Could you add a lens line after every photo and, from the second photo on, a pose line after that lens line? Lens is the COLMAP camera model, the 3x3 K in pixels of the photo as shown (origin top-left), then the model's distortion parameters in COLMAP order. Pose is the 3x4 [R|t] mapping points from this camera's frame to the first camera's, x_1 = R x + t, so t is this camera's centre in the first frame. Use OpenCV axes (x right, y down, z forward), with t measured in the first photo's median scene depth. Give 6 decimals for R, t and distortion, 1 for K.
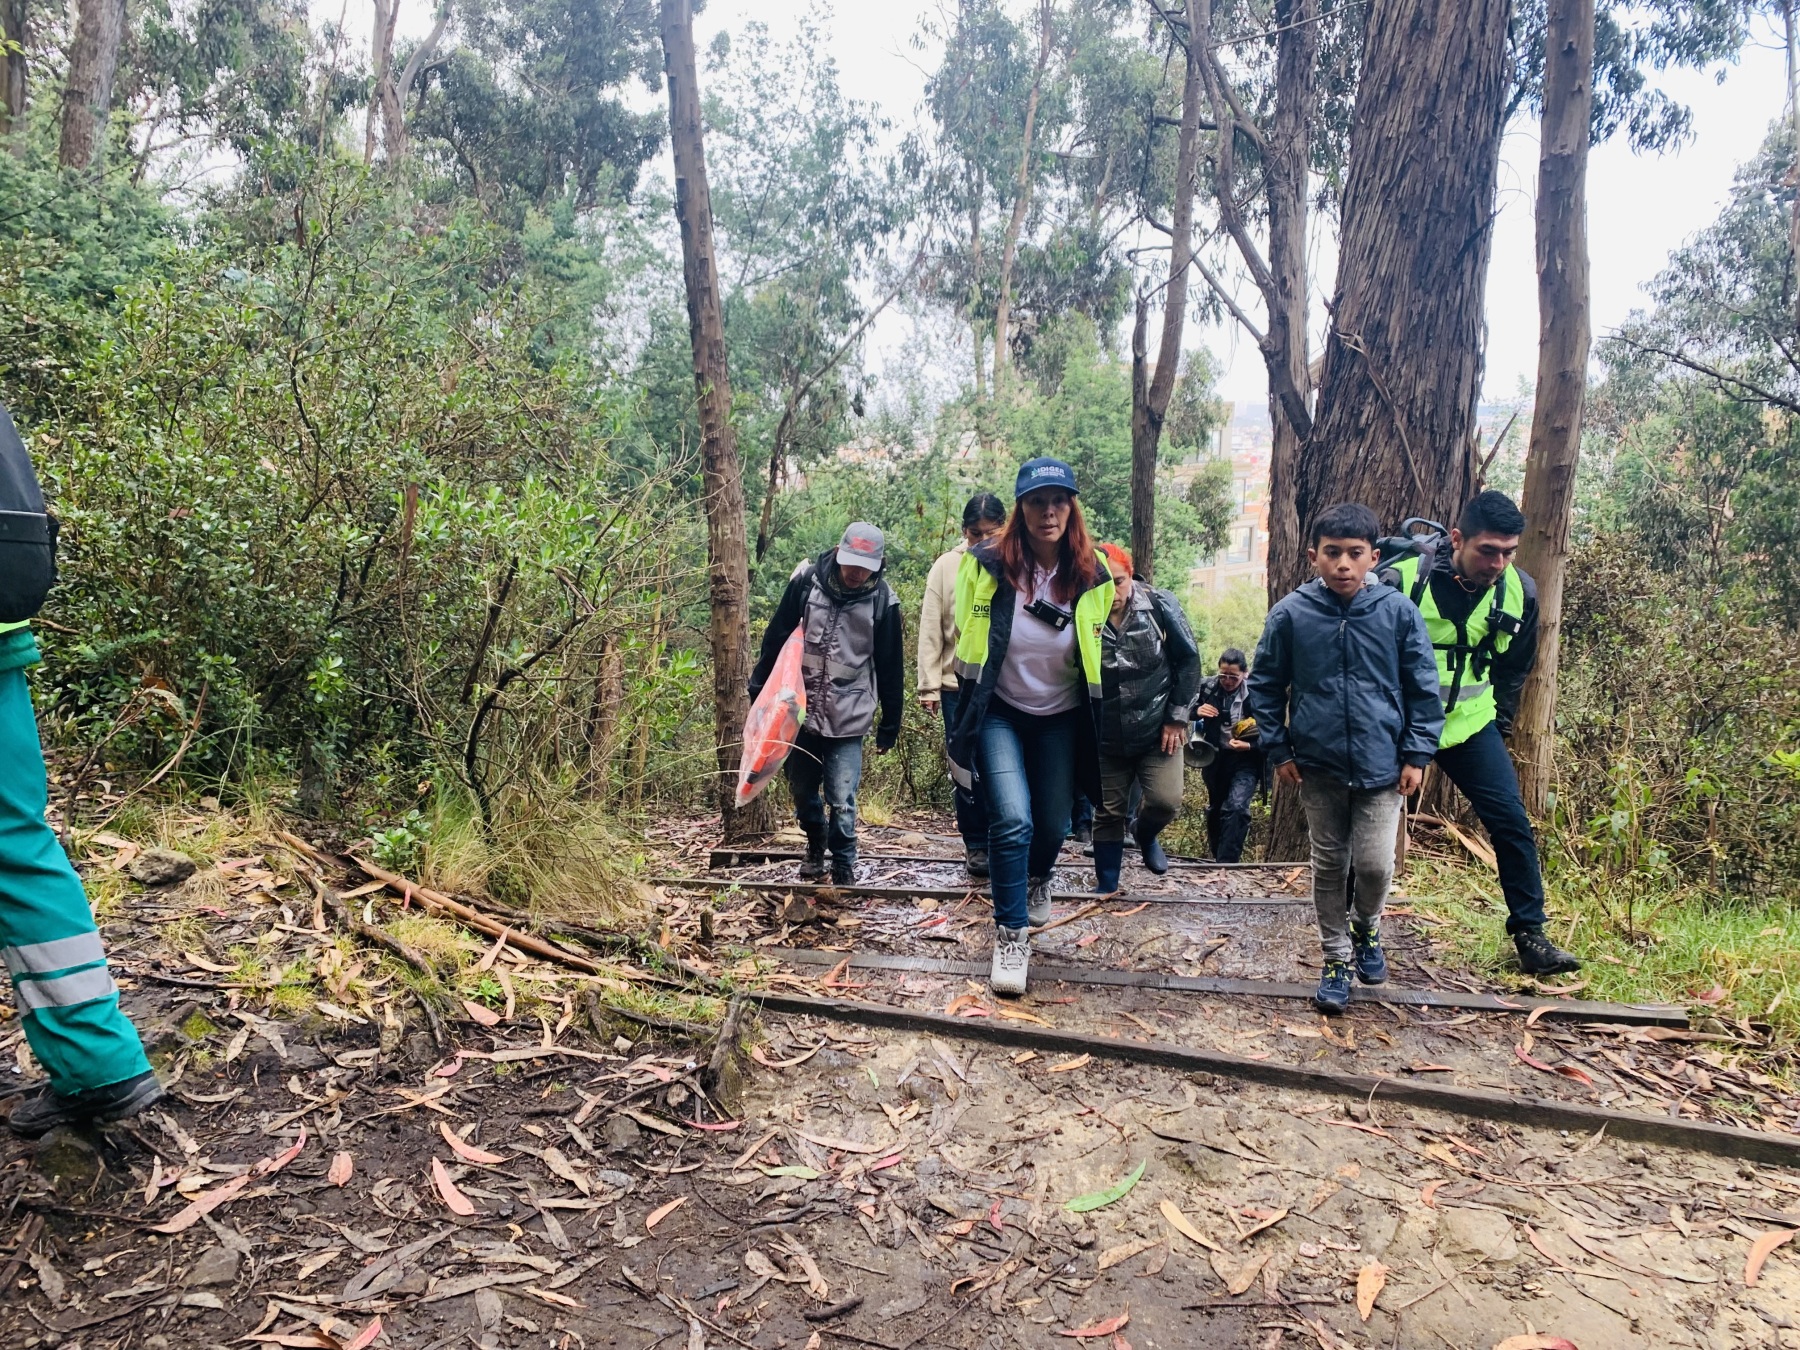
lens RADIAL K [[1461.9, 0, 897.6], [0, 1461.9, 691.4], [0, 0, 1]] dist [0.004663, -0.007445]
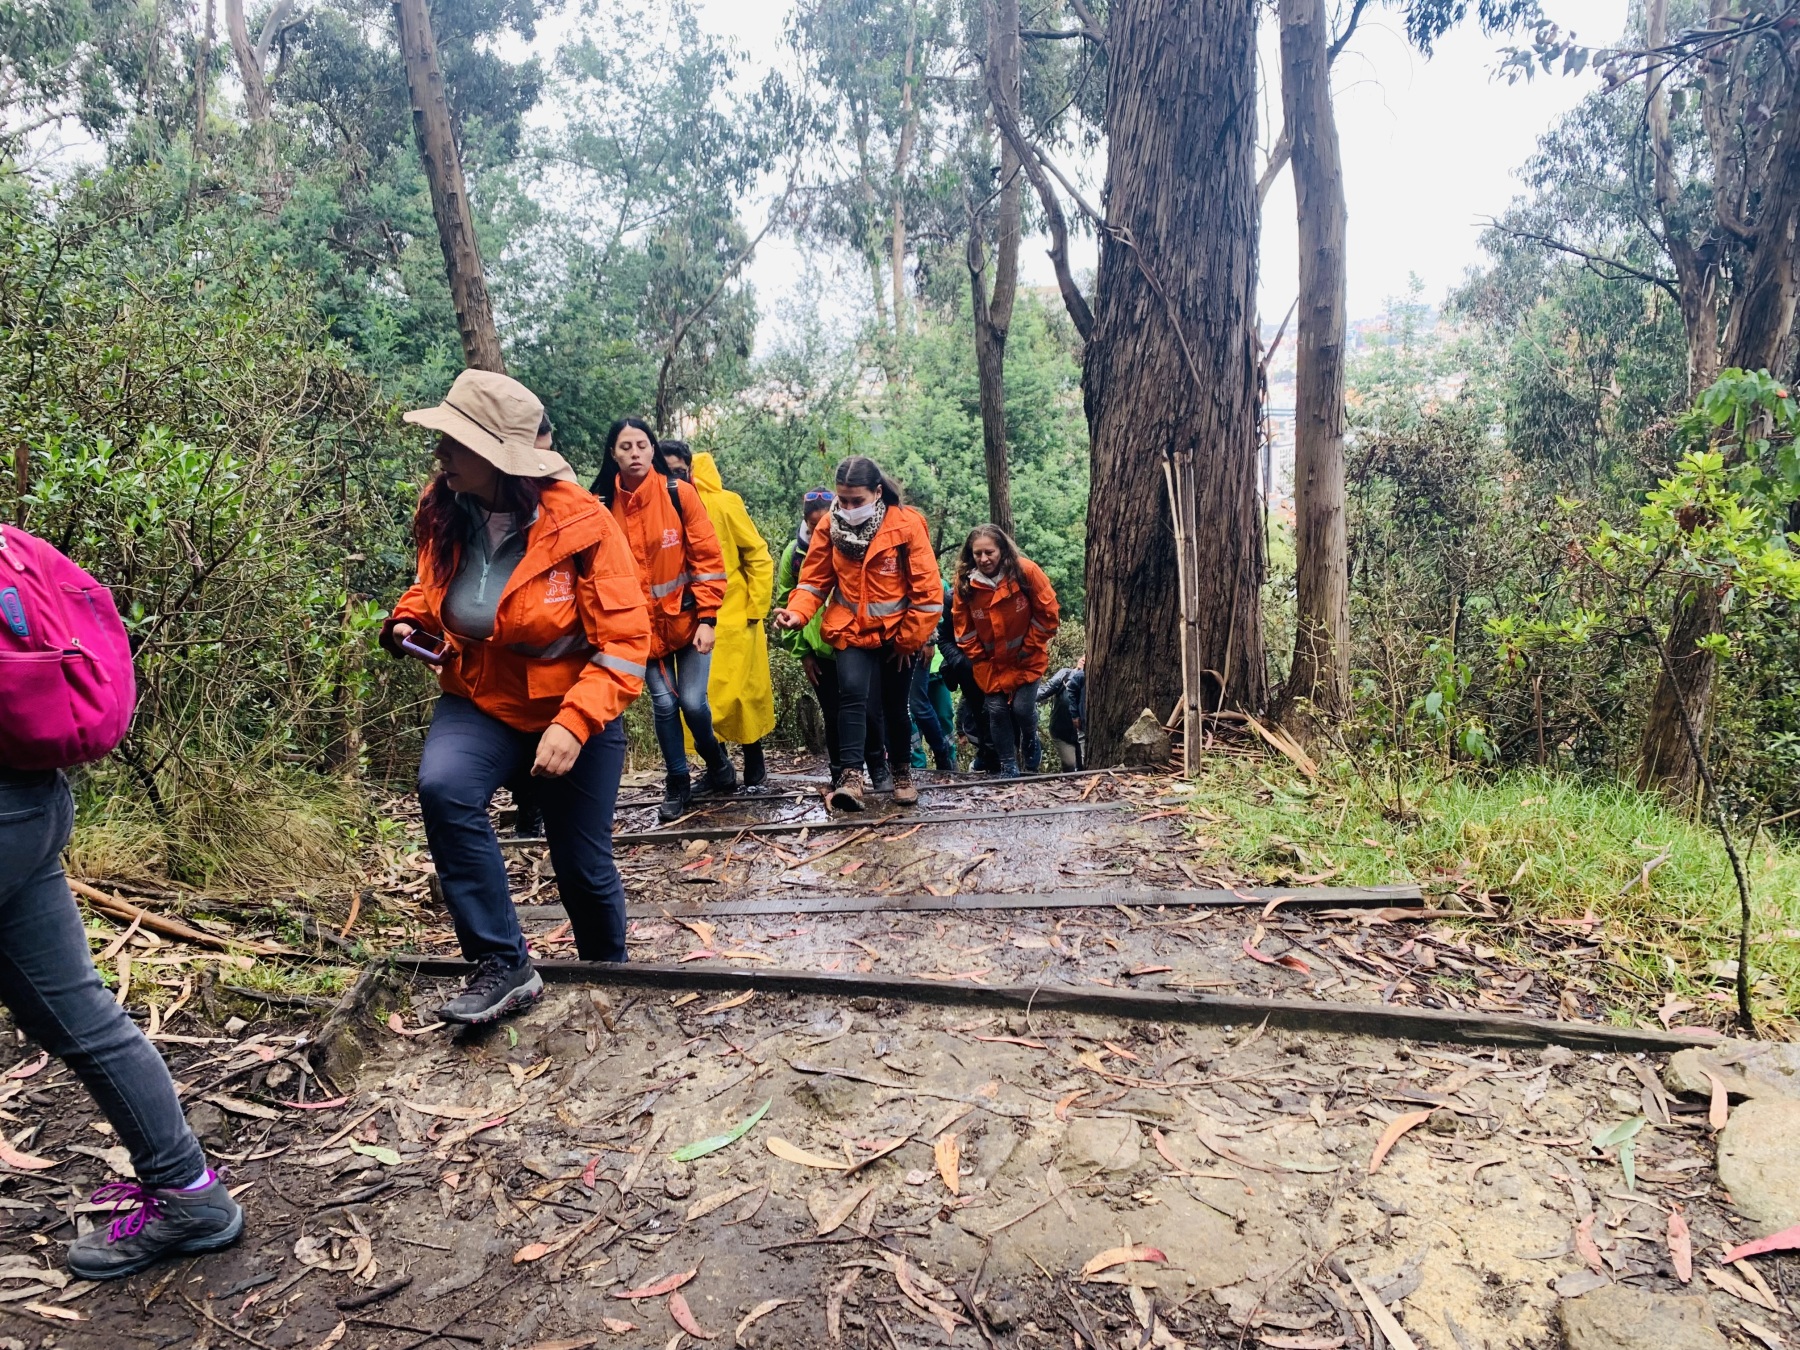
lens RADIAL K [[1461.4, 0, 907.5], [0, 1461.4, 666.9], [0, 0, 1]] dist [0.010184, -0.009466]
pose [[0.995880, -0.079562, 0.043518, 0.214131], [0.078455, 0.996563, 0.026573, 0.022447], [-0.045483, -0.023049, 0.998699, 0.053157]]
